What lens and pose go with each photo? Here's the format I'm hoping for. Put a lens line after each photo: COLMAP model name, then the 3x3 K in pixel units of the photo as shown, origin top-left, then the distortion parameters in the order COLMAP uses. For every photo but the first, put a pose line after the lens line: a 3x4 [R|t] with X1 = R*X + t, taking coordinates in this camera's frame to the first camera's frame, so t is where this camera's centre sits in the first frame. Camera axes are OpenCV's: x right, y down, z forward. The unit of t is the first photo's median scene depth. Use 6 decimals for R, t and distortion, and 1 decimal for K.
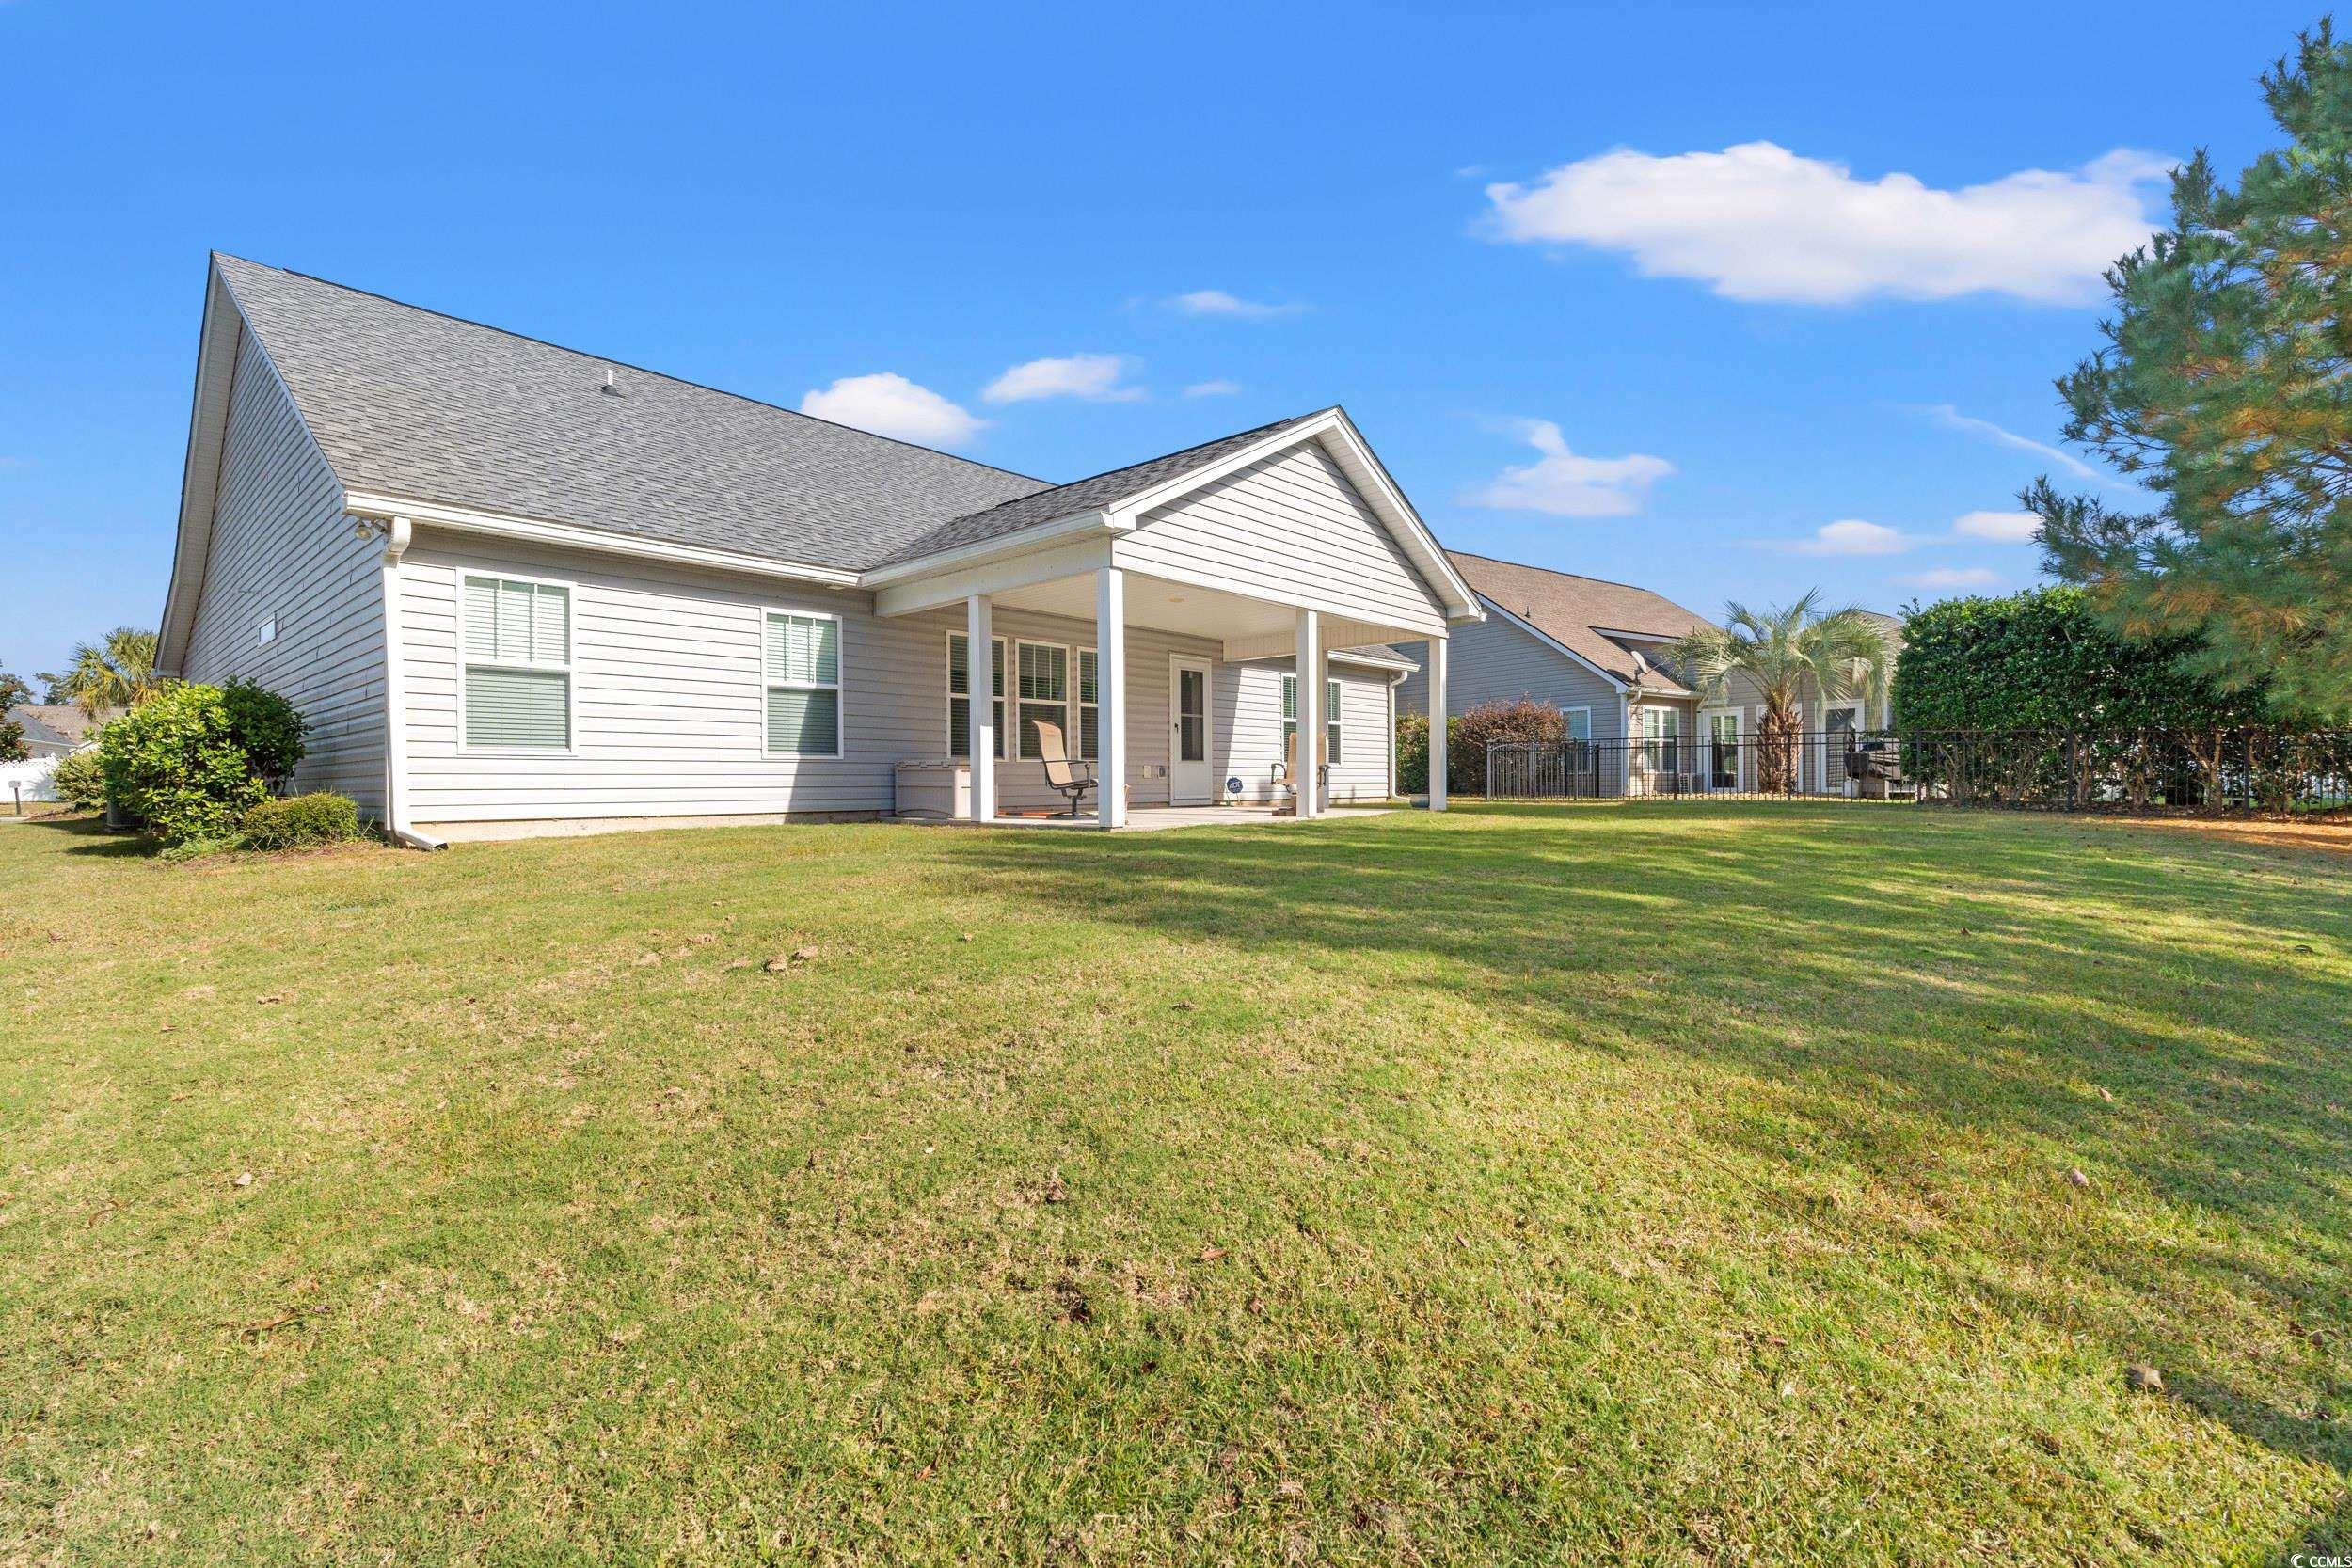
lens RADIAL K [[1027.6, 0, 1165.4], [0, 1027.6, 778.8], [0, 0, 1]] dist [-0.011854, 0.000853]
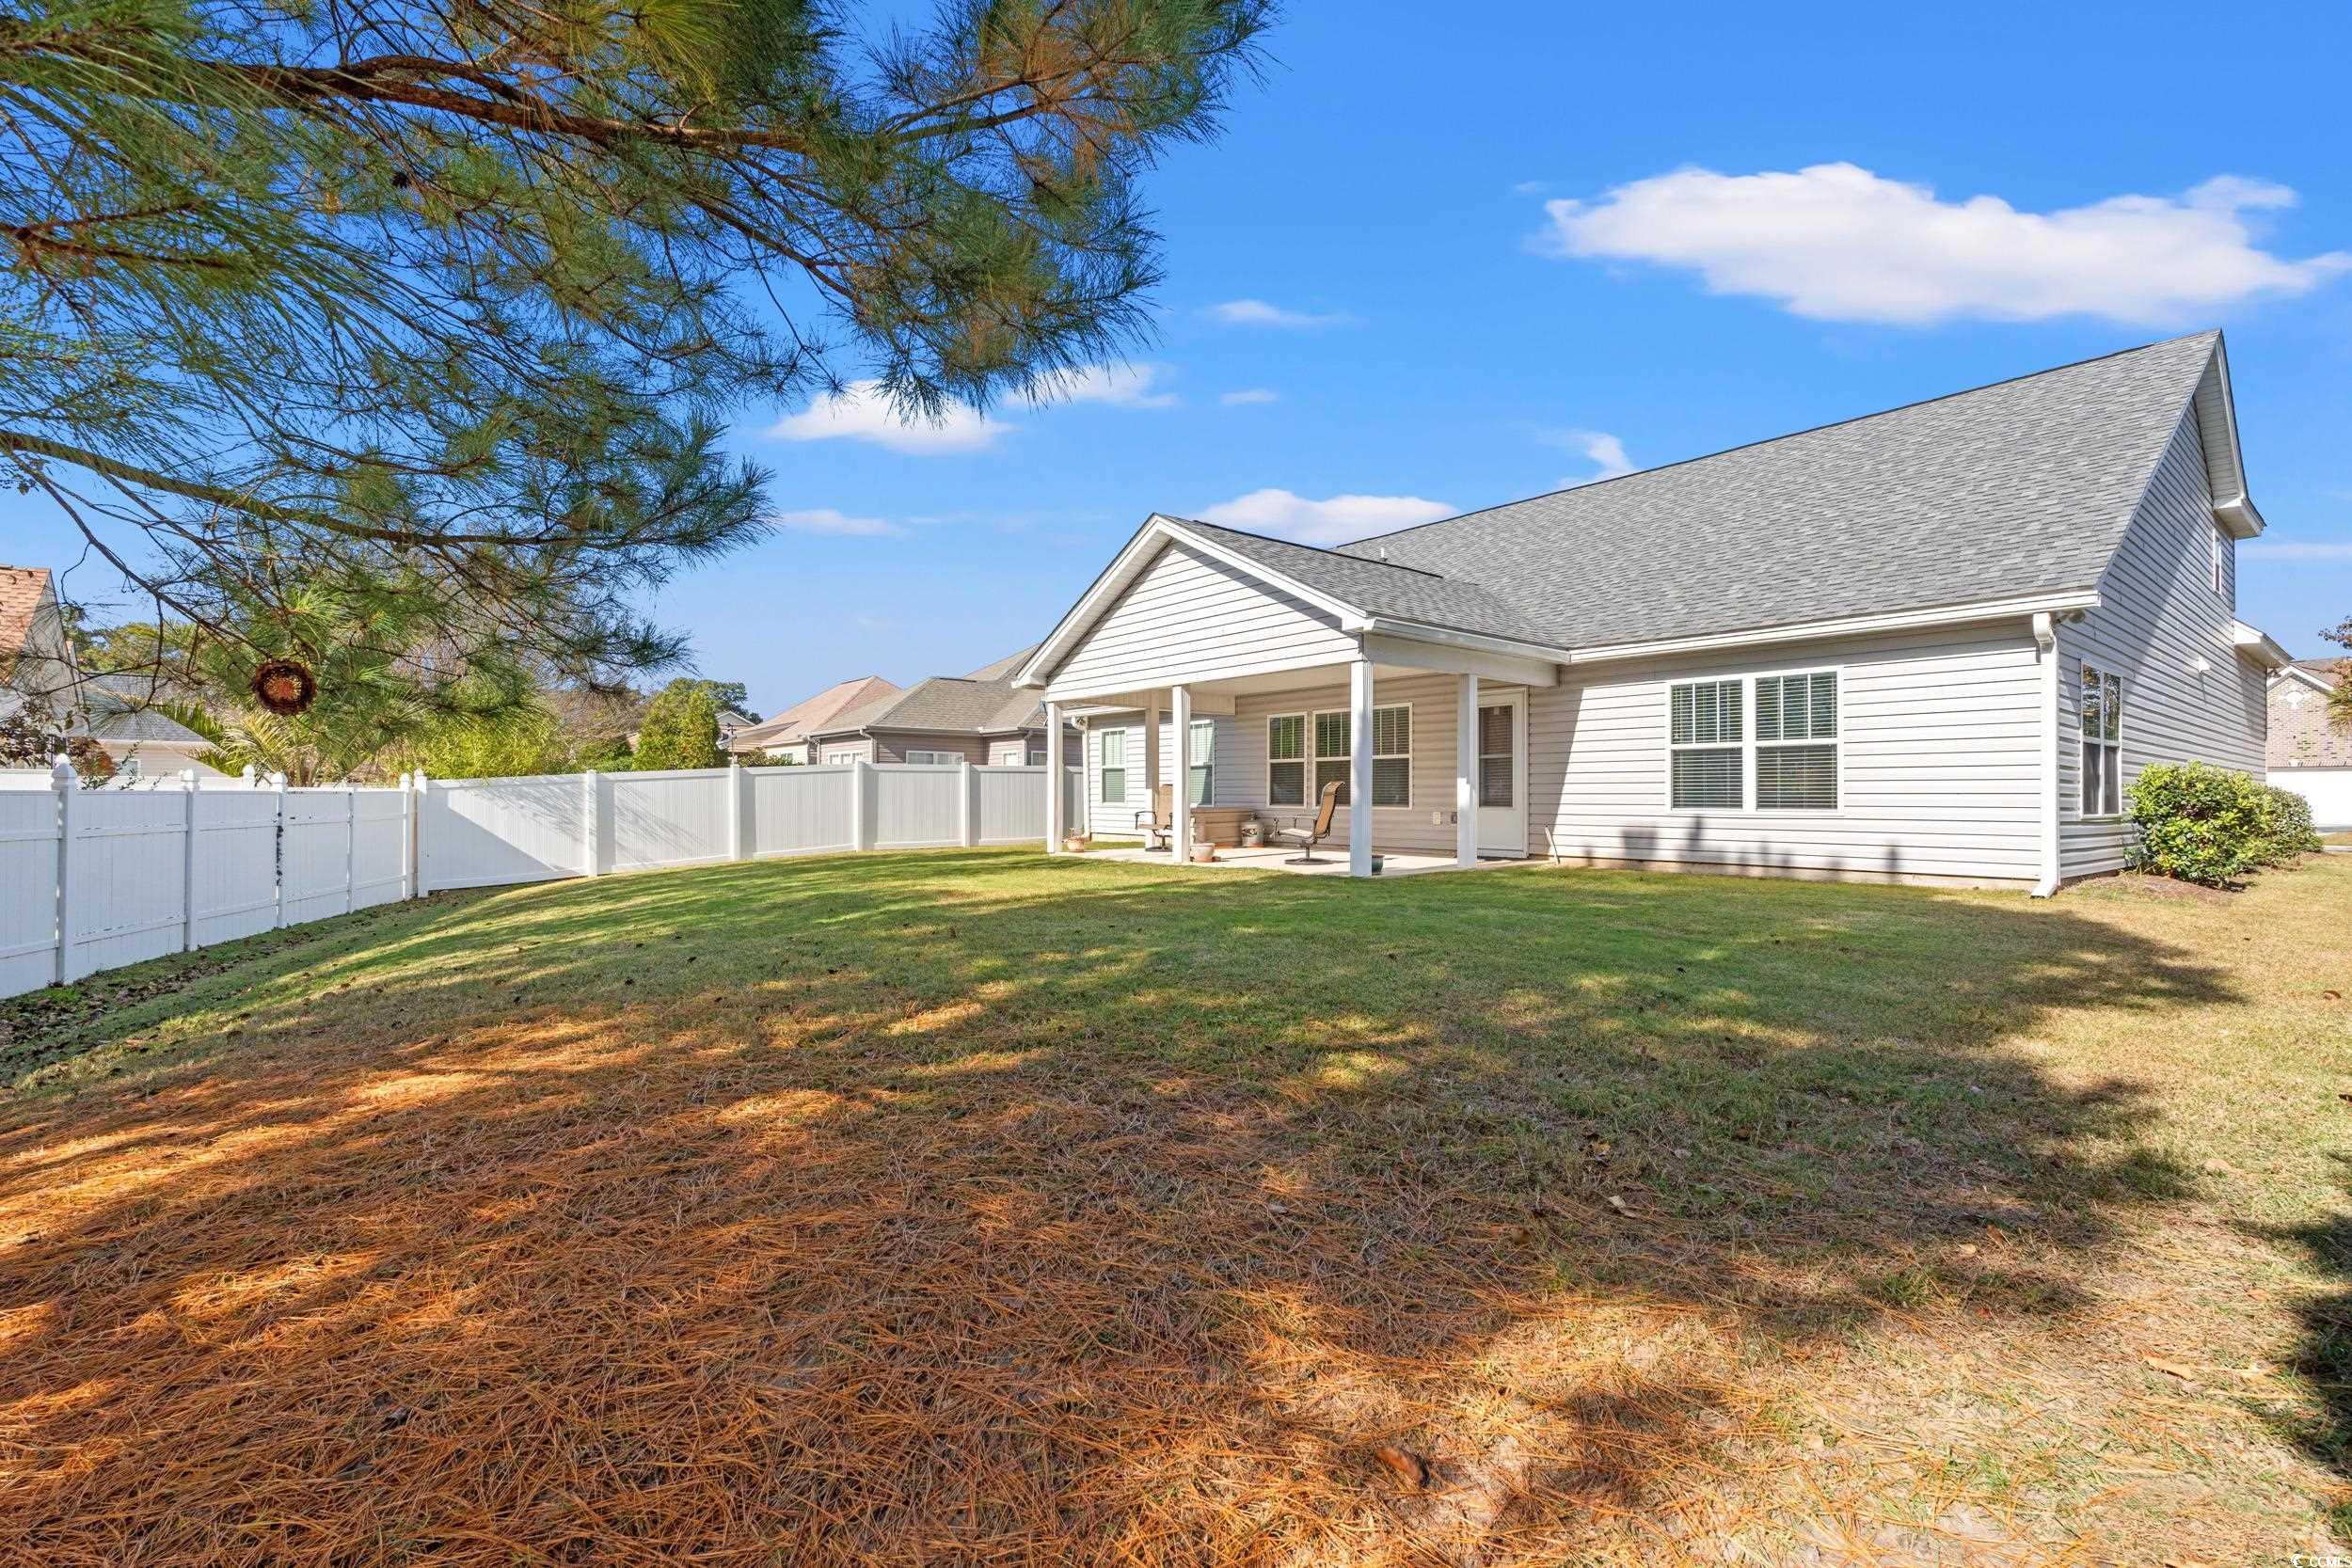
lens RADIAL K [[1027.6, 0, 1164.0], [0, 1027.6, 787.7], [0, 0, 1]] dist [-0.011854, 0.000853]
pose [[-0.171627, -0.002294, -0.985159, 1.181559], [0.004641, 0.999984, -0.003137, -0.040499], [0.985151, -0.005110, -0.171613, 1.081786]]
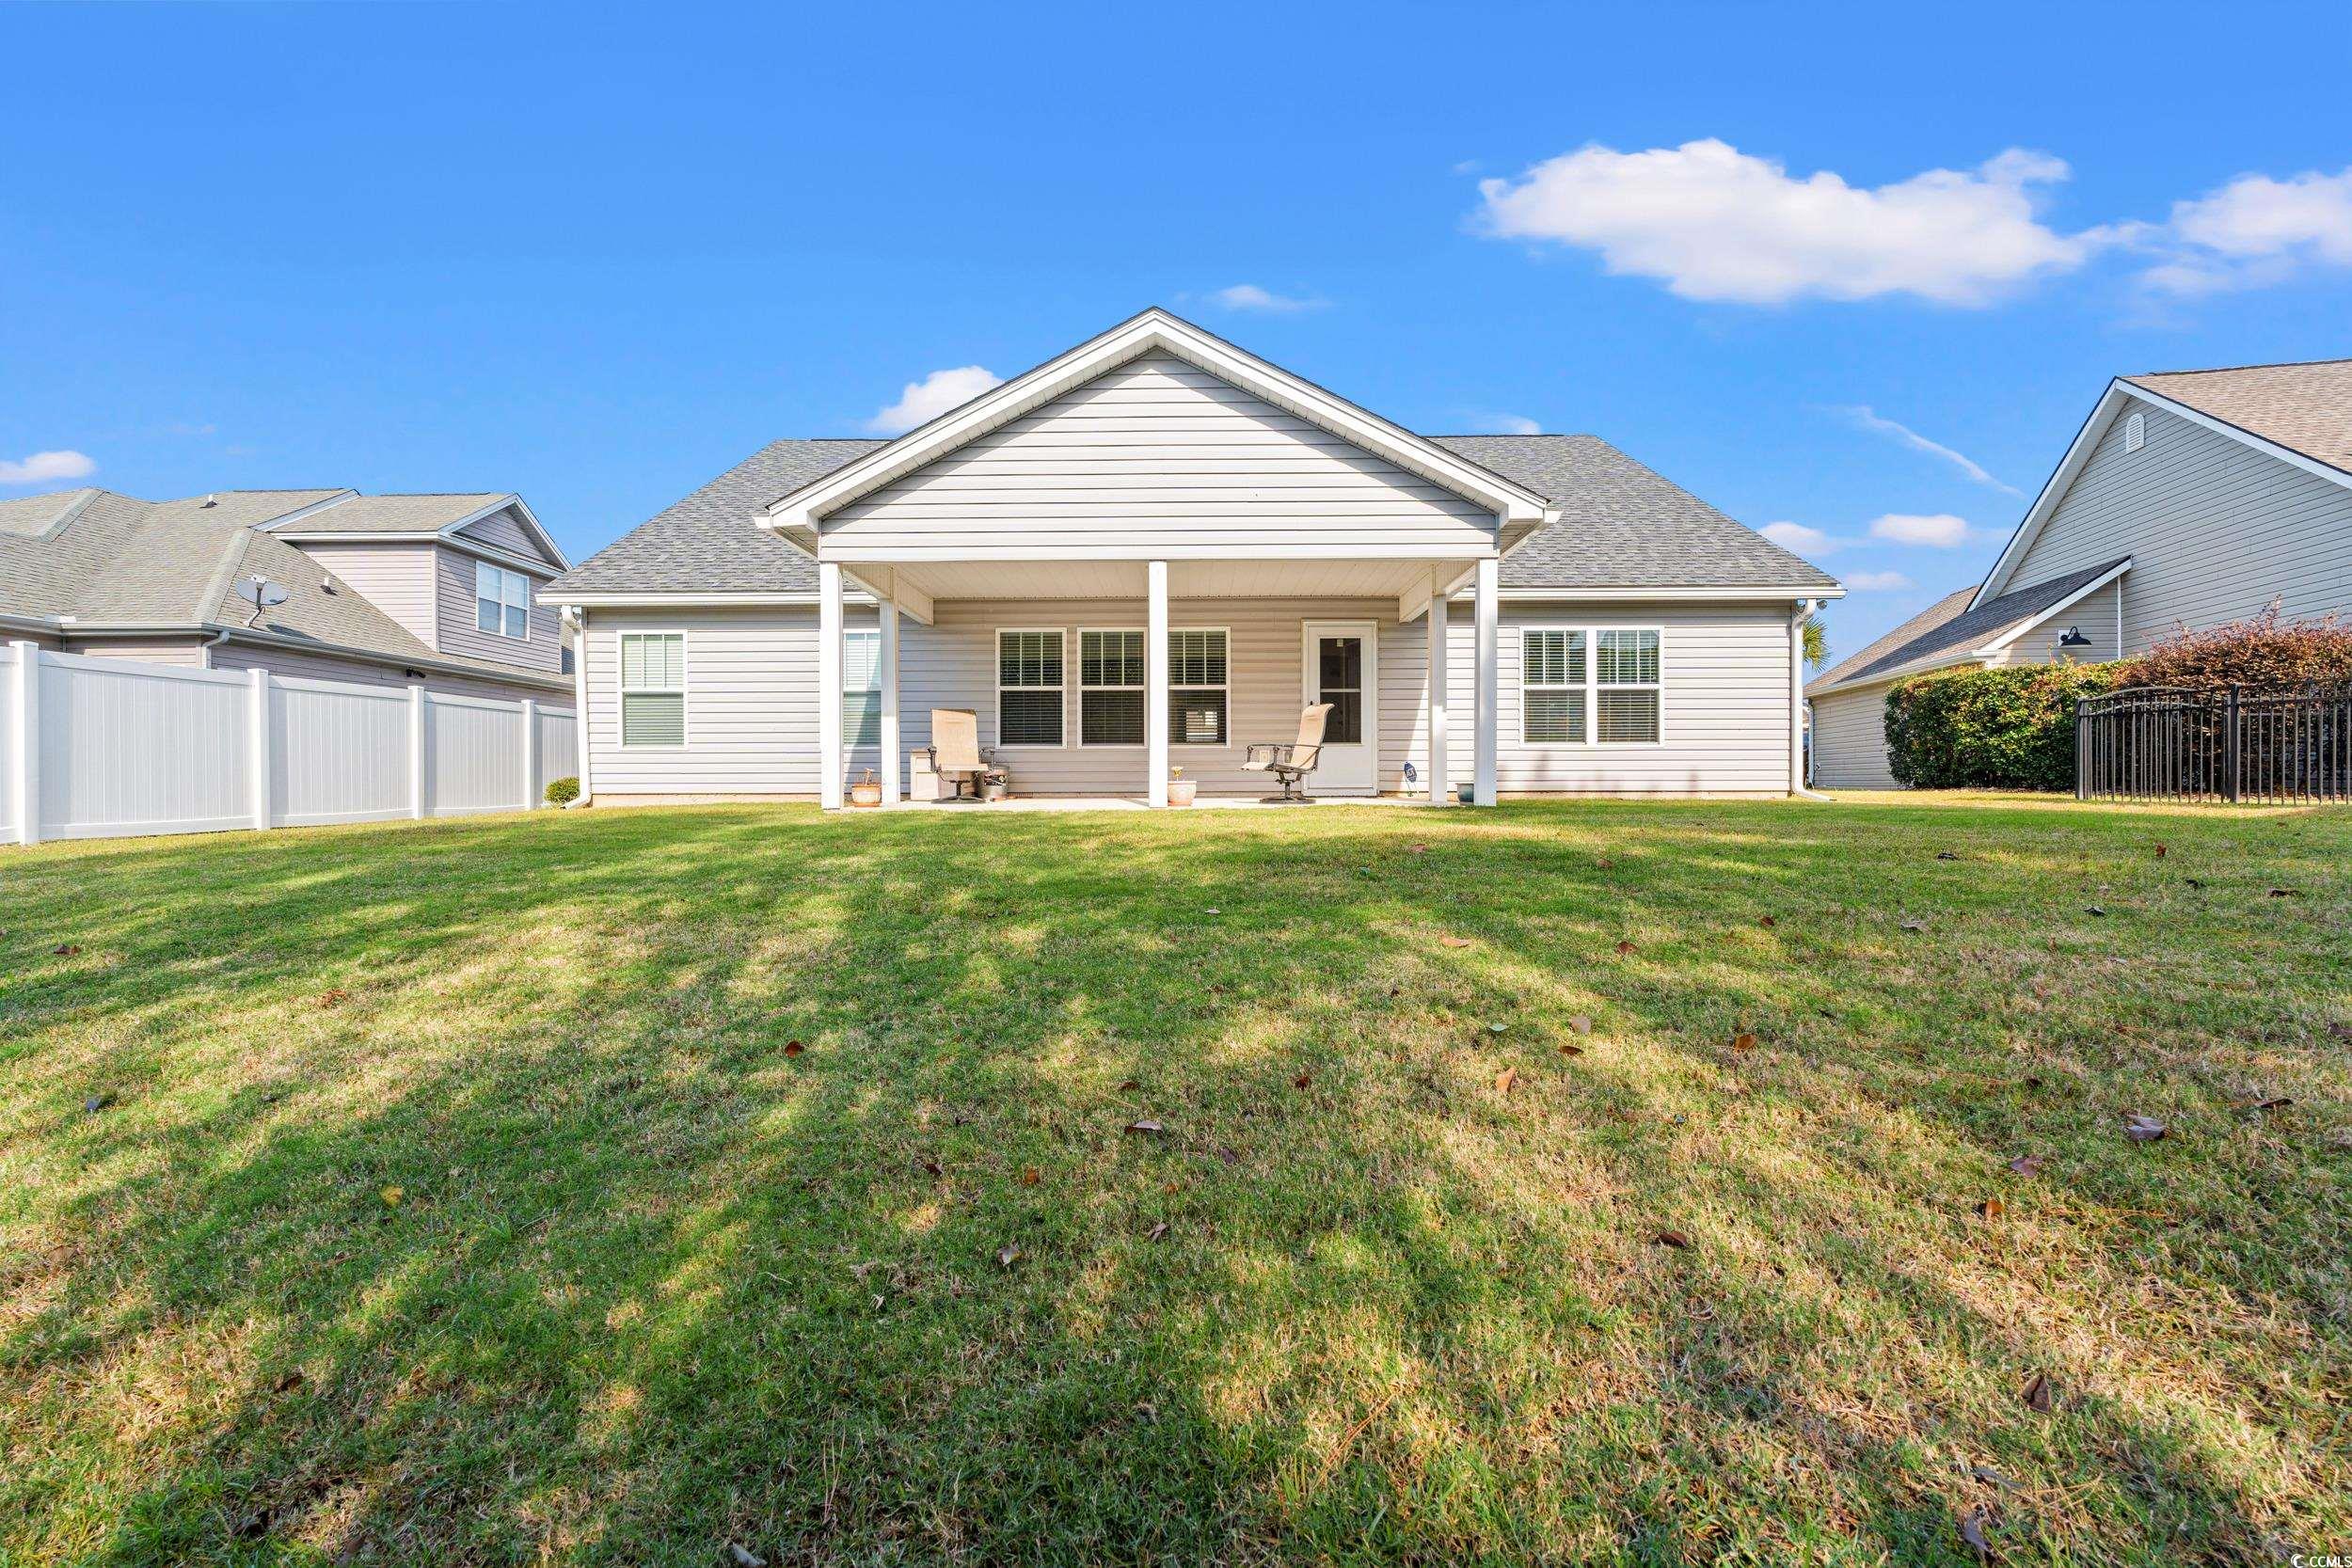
lens RADIAL K [[1027.6, 0, 1173.1], [0, 1027.6, 781.1], [0, 0, 1]] dist [-0.011854, 0.000853]
pose [[0.662523, 0.005242, -0.749023, 0.710595], [0.001999, 0.999960, 0.008767, 0.007304], [0.749039, -0.007306, 0.662486, 0.413784]]
